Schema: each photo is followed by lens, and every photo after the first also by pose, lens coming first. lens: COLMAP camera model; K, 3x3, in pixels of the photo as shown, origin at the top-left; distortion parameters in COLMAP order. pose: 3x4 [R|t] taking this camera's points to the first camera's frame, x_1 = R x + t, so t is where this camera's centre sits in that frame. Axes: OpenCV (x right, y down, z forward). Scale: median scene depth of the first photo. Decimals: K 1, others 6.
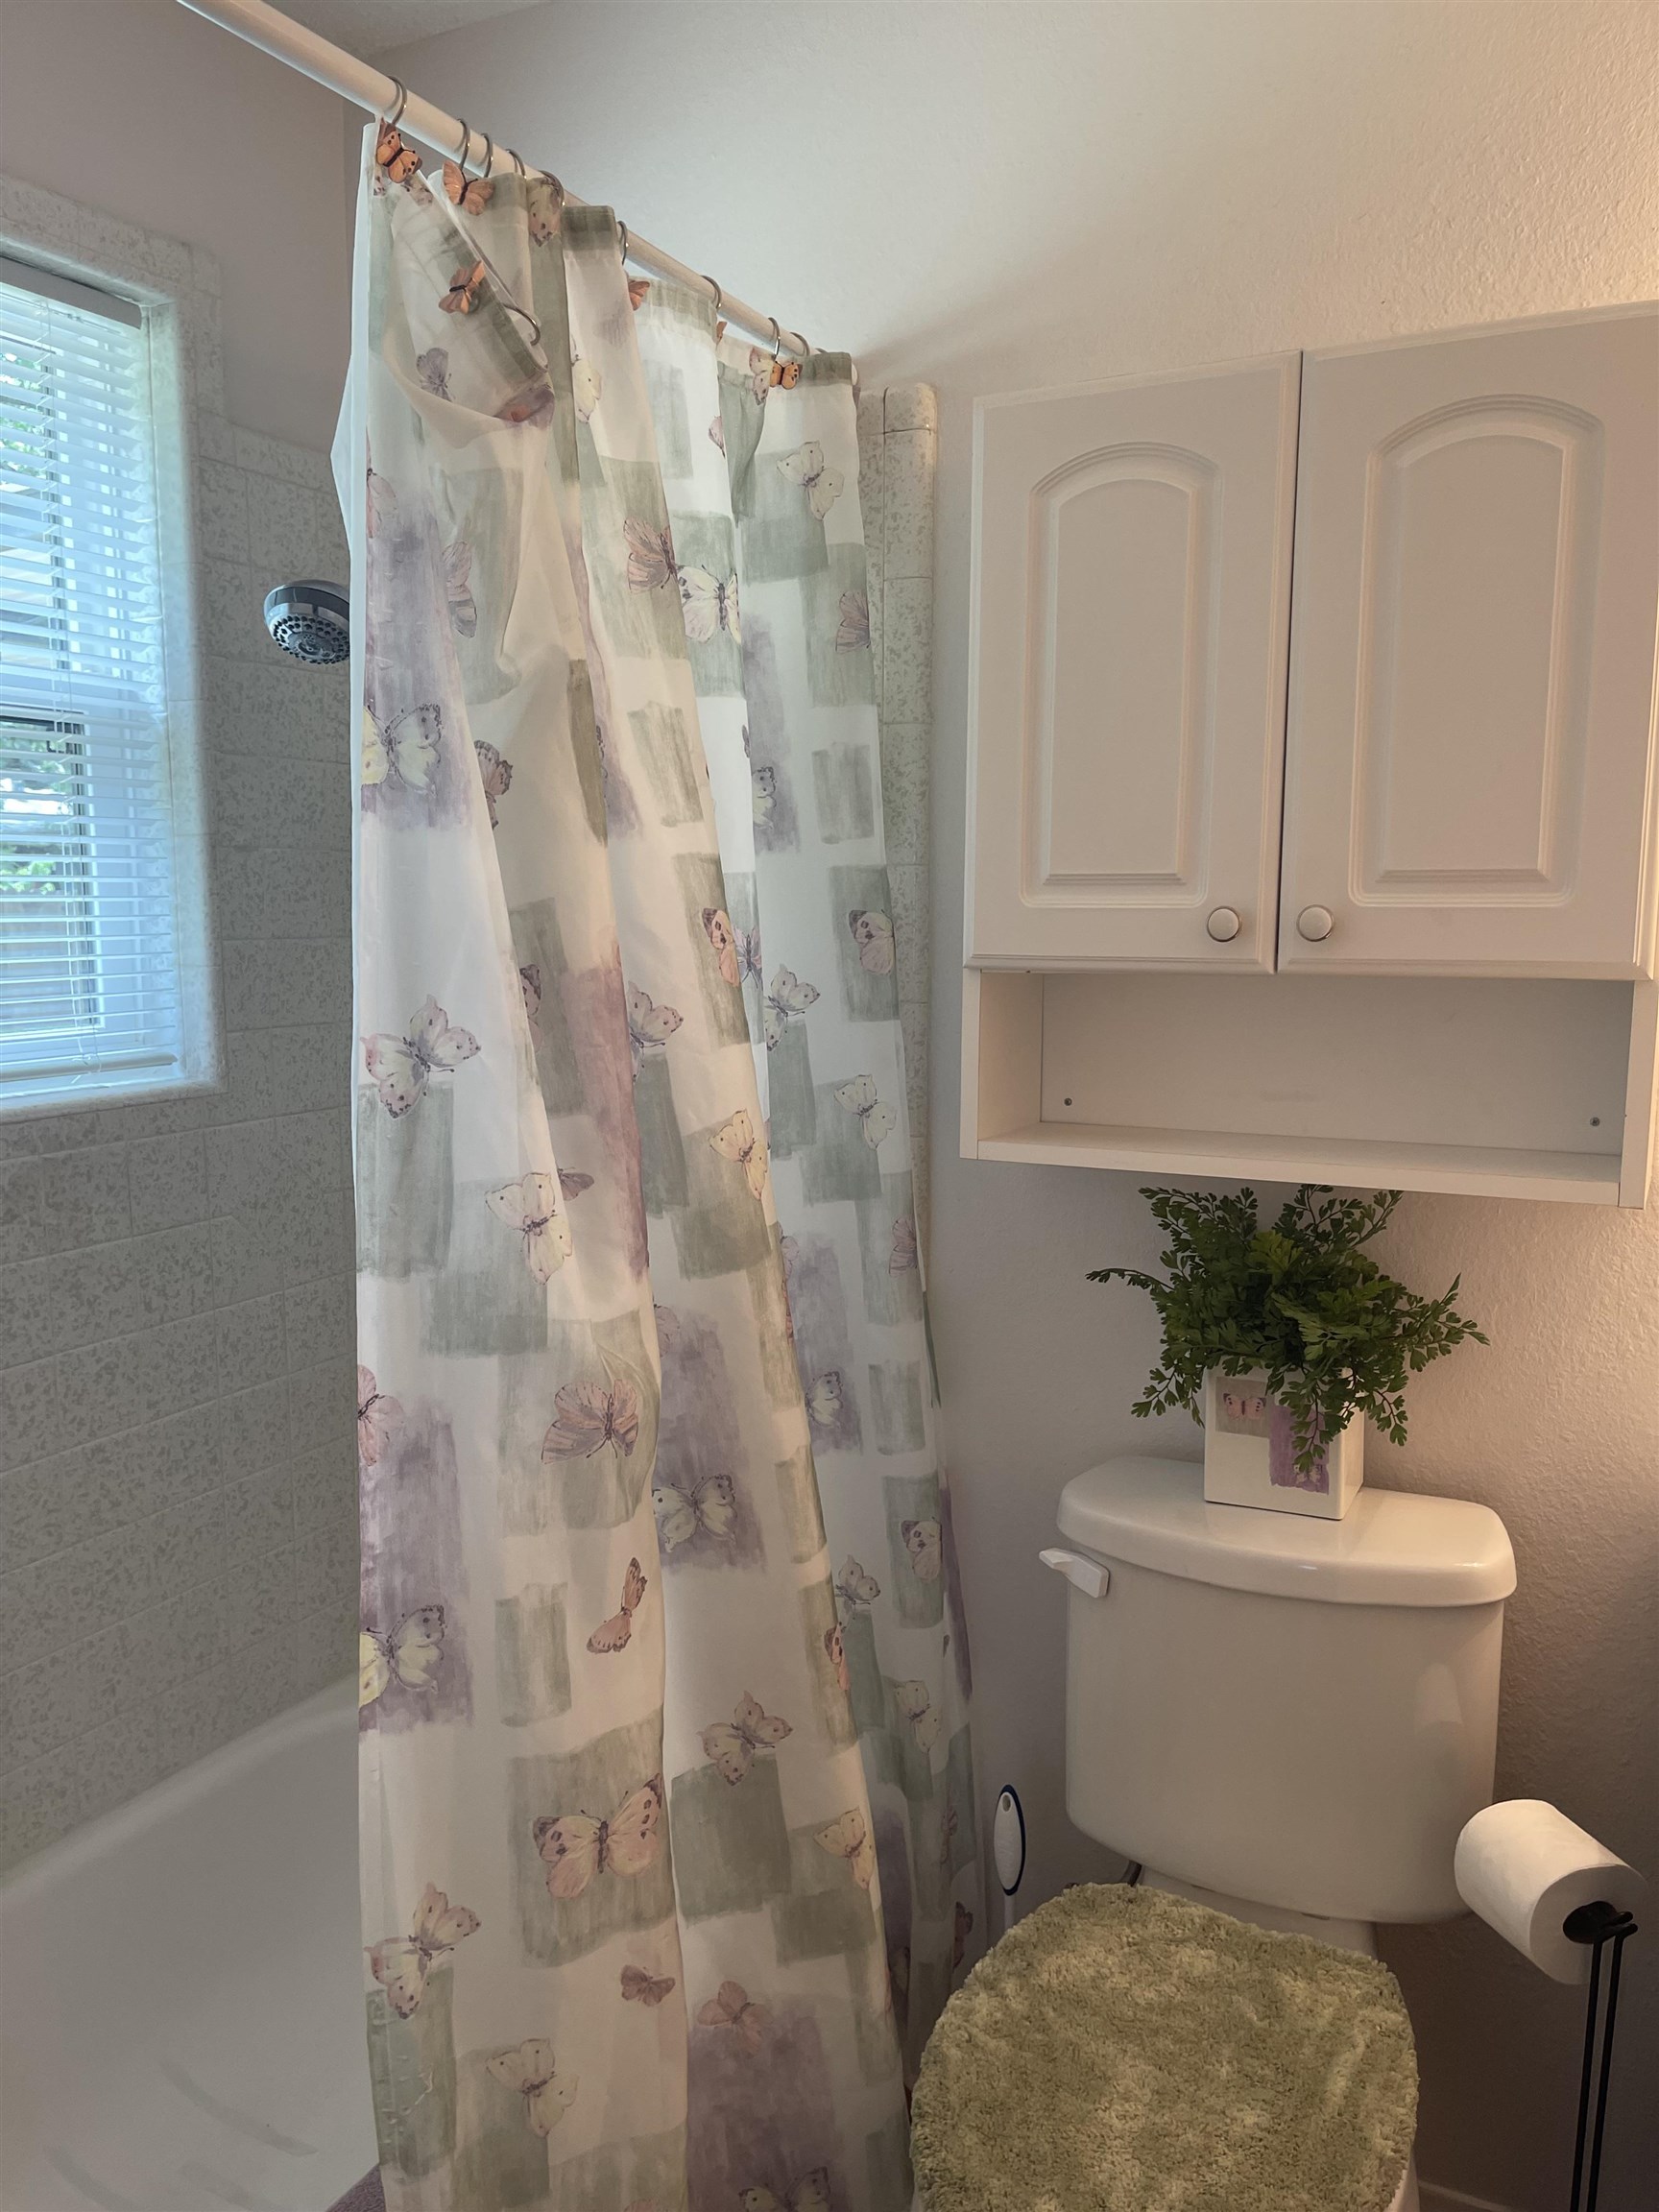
lens RADIAL K [[1694.3, 0, 839.5], [0, 1694.3, 1136.4], [0, 0, 1]] dist [0.081697, -0.103413]
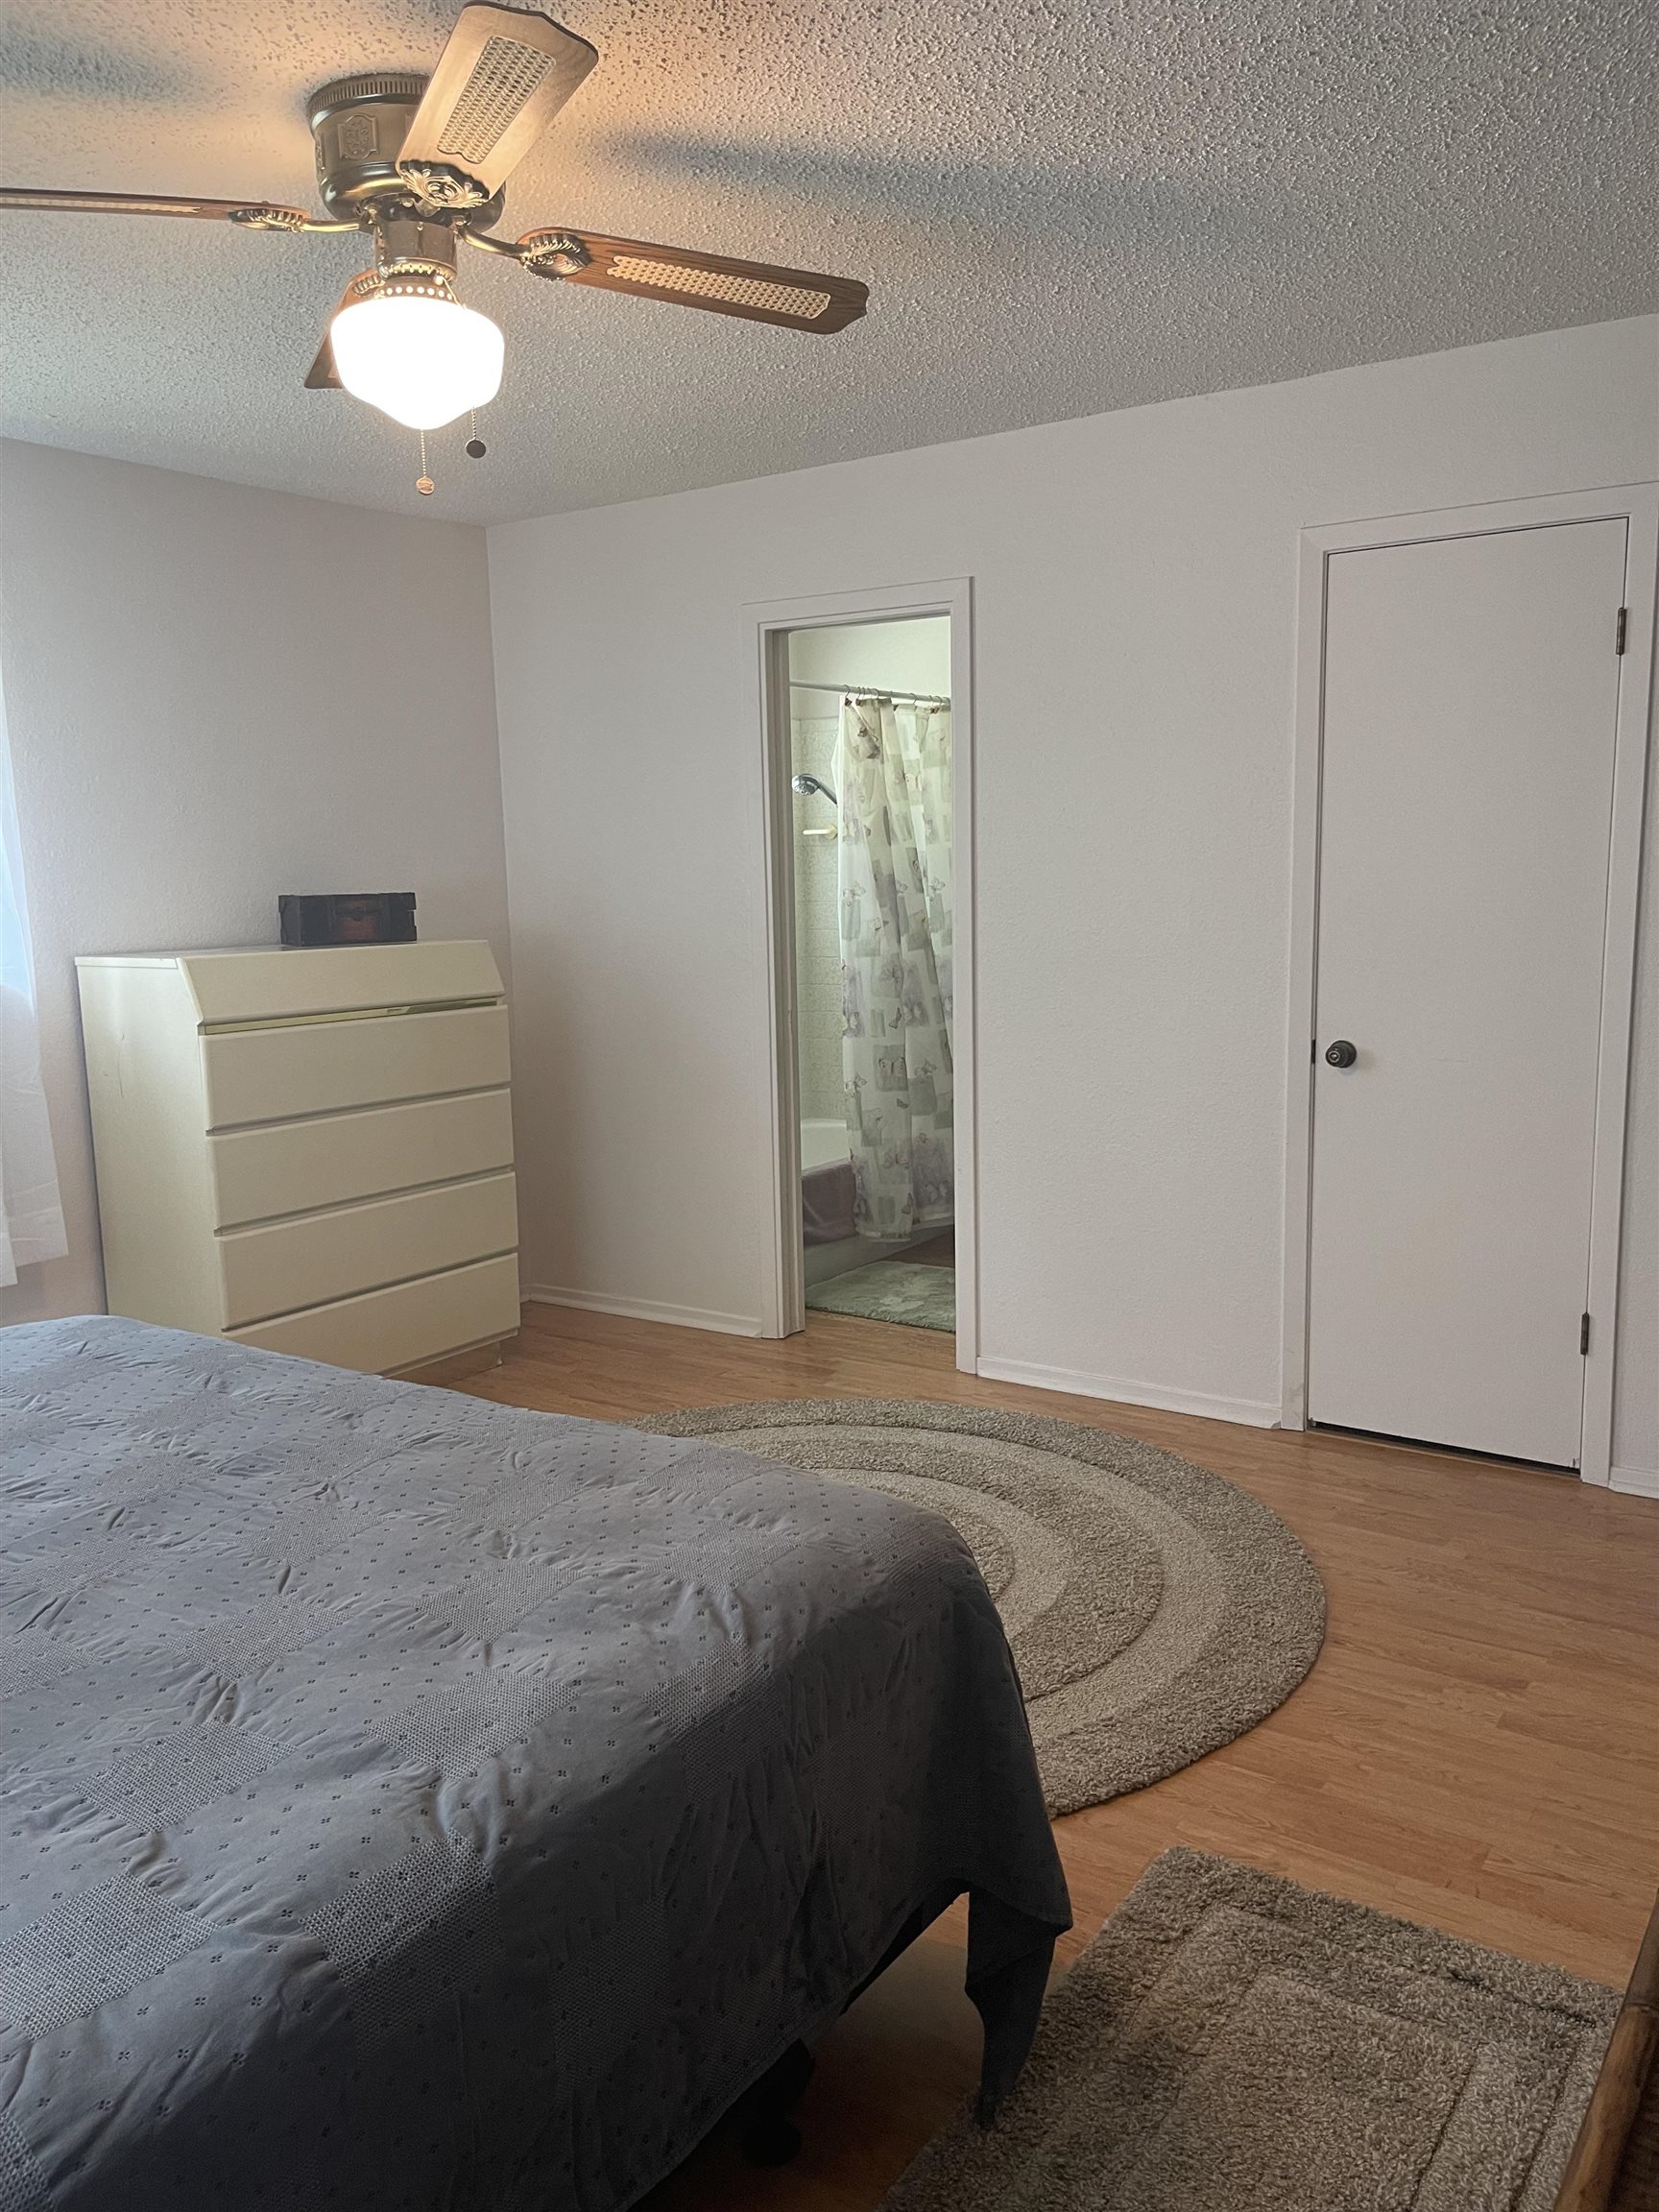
lens RADIAL K [[1694.3, 0, 839.5], [0, 1694.3, 1136.4], [0, 0, 1]] dist [0.081697, -0.103413]
pose [[0.992245, -0.006246, -0.124136, 0.242509], [0.009332, 0.999661, 0.024292, 0.418957], [0.123943, -0.025262, 0.991968, -3.022505]]
